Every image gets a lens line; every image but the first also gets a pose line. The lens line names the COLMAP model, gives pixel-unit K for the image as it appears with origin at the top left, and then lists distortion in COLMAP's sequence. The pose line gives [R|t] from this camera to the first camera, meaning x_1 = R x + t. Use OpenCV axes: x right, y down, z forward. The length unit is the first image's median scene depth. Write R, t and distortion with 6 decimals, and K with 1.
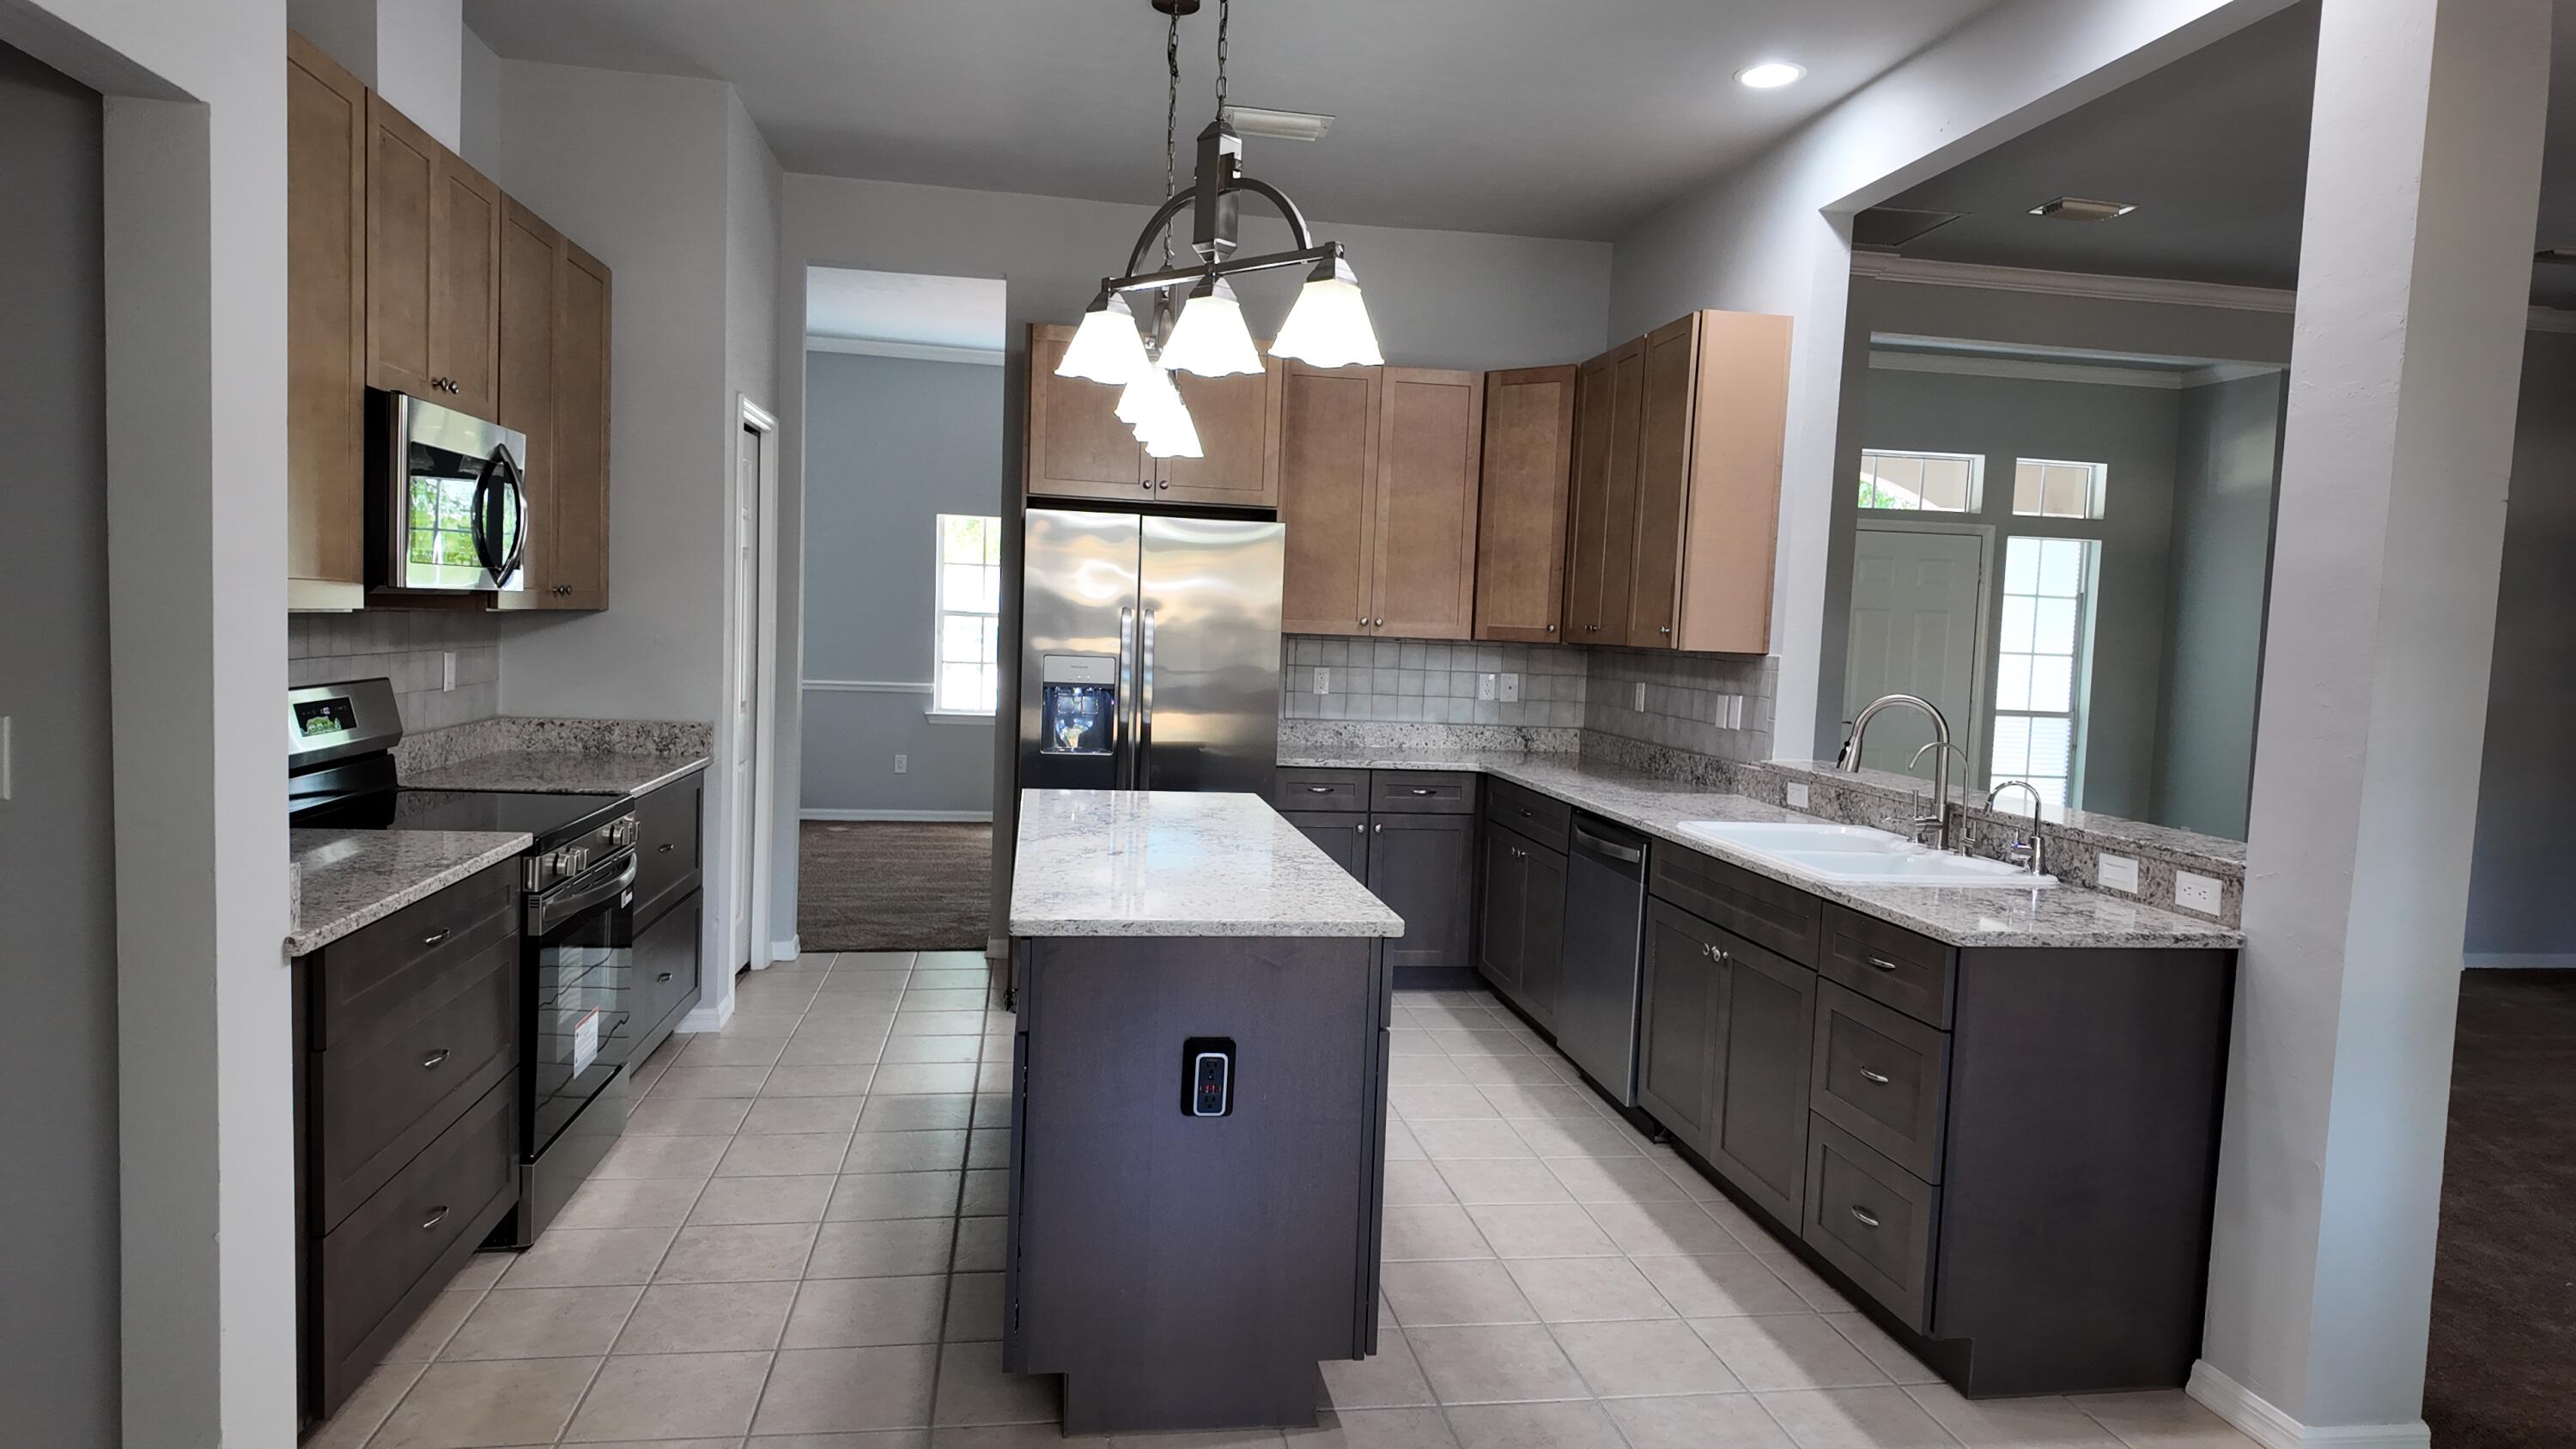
lens RADIAL K [[1497.4, 0, 1284.5], [0, 1497.4, 720.8], [0, 0, 1]] dist [0.121117, -0.177275]
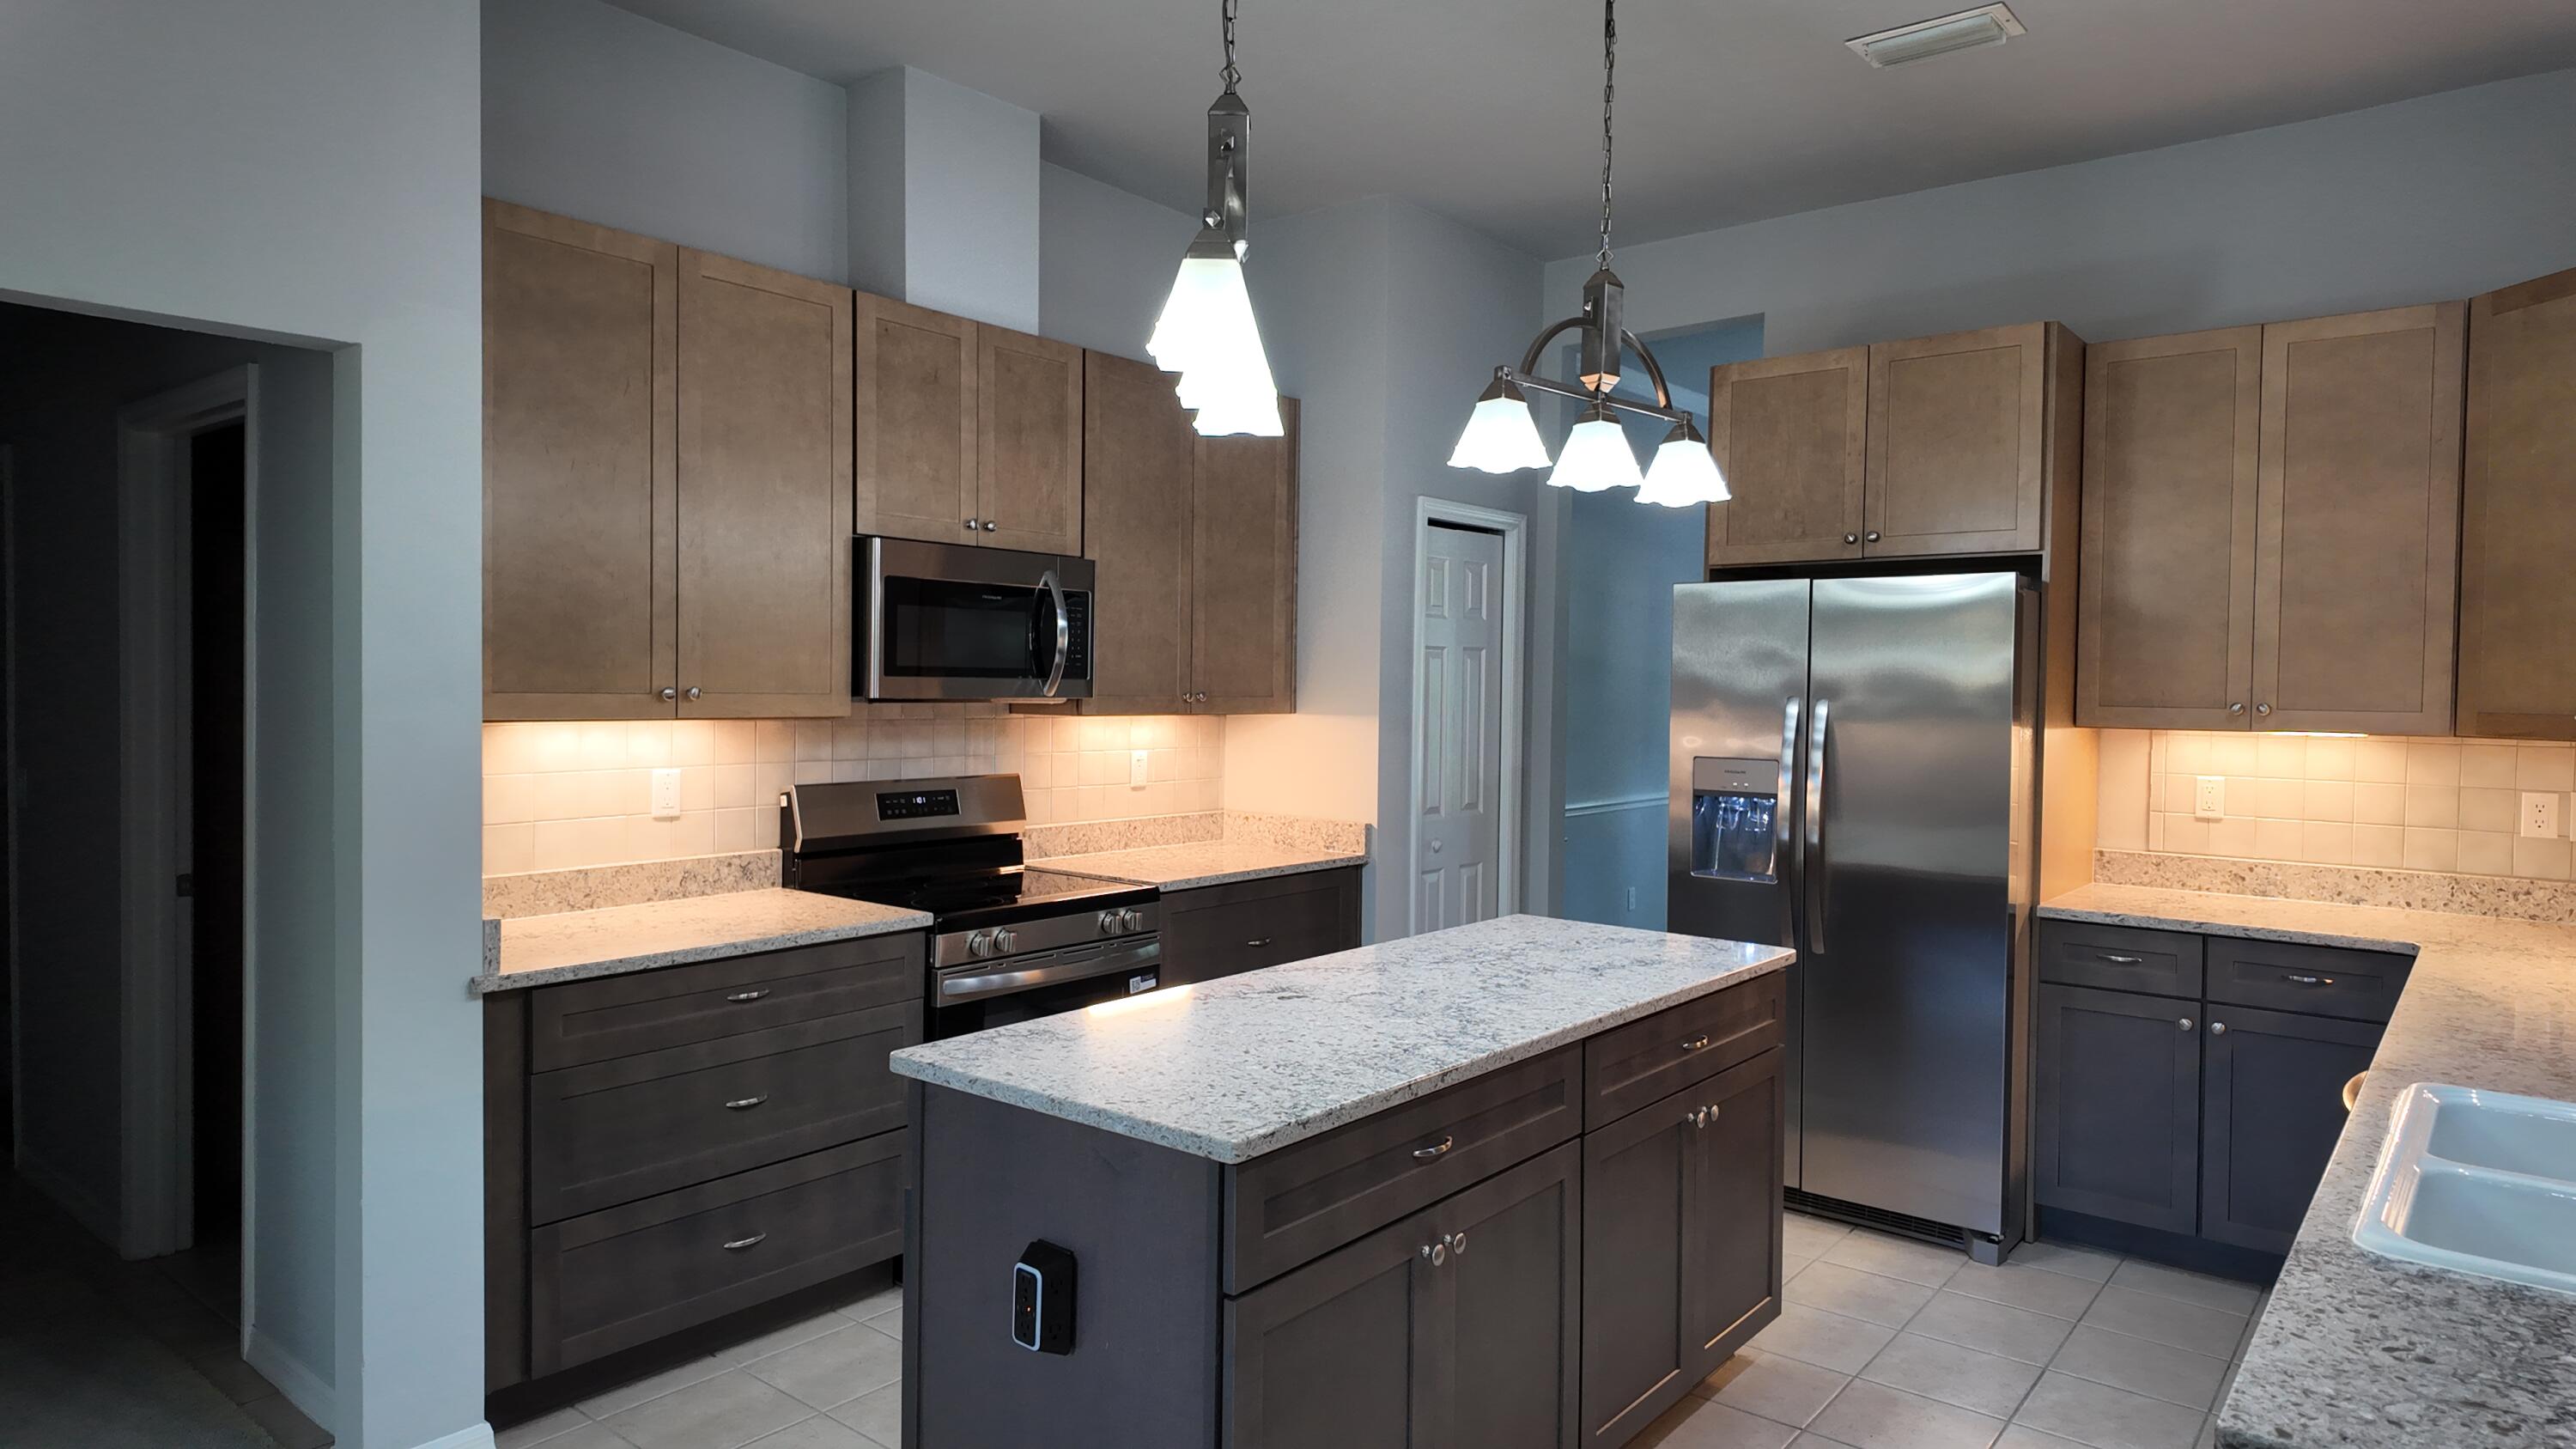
lens RADIAL K [[1497.4, 0, 1284.5], [0, 1497.4, 720.8], [0, 0, 1]] dist [0.121117, -0.177275]
pose [[0.664972, -0.013480, -0.746747, 0.402018], [-0.036912, 0.998022, -0.050886, -0.016422], [0.745956, 0.061401, 0.663159, 0.355763]]
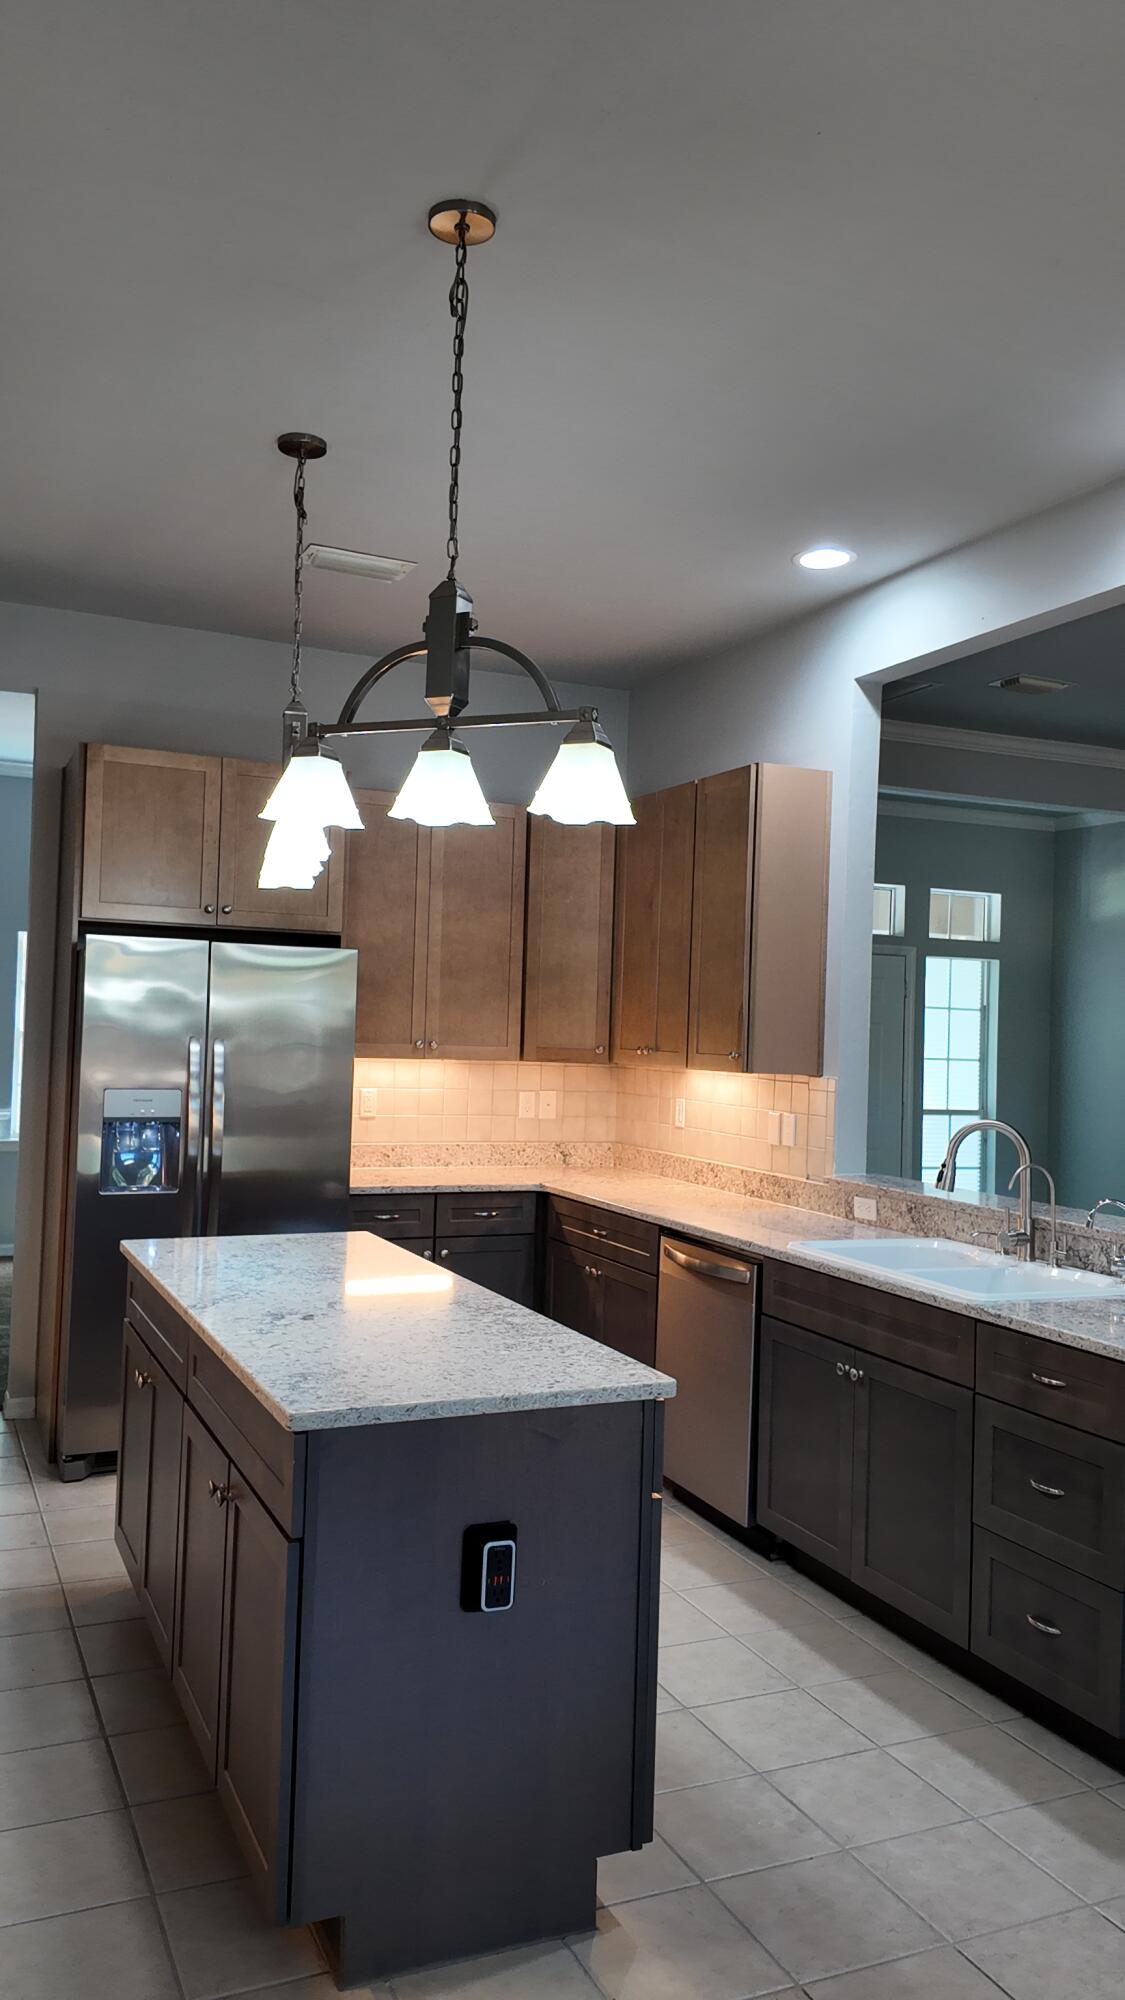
lens RADIAL K [[1451.5, 0, 557.3], [0, 1451.5, 997.9], [0, 0, 1]] dist [0.139366, -0.223806]
pose [[0.966030, -0.004568, 0.258389, -0.158945], [0.025058, 0.996788, -0.076061, -0.030048], [-0.257212, 0.079952, 0.963042, 0.047667]]
